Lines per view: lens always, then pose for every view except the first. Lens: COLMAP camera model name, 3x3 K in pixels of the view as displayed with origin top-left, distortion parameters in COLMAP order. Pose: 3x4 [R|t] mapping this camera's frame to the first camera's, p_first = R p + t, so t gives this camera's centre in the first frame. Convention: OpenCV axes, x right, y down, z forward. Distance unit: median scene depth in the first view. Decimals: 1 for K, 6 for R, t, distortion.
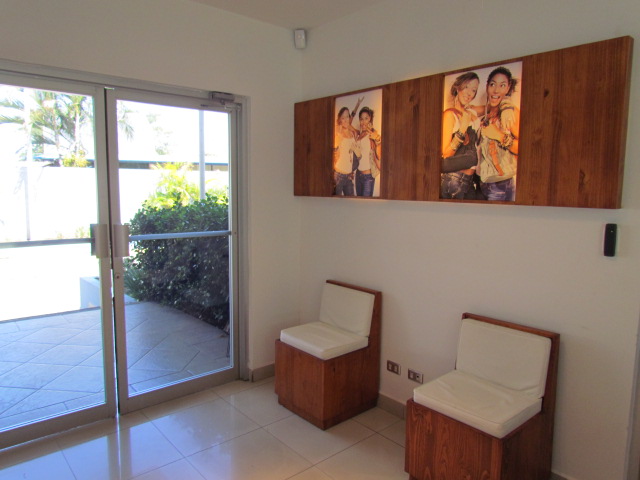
lens RADIAL K [[472.4, 0, 320.0], [0, 472.4, 240.0], [0, 0, 1]] dist [-0.003983, -0.002142]
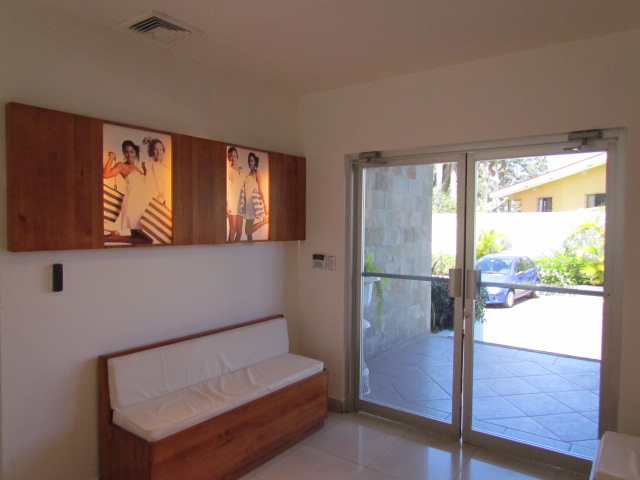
lens RADIAL K [[456.9, 0, 320.0], [0, 456.9, 240.0], [0, 0, 1]] dist [-0.004311, -0.001465]
pose [[0.244702, 0.024538, -0.969288, 0.545526], [-0.124858, 0.992154, -0.006404, -0.049544], [0.961525, 0.122591, 0.245846, 0.380105]]
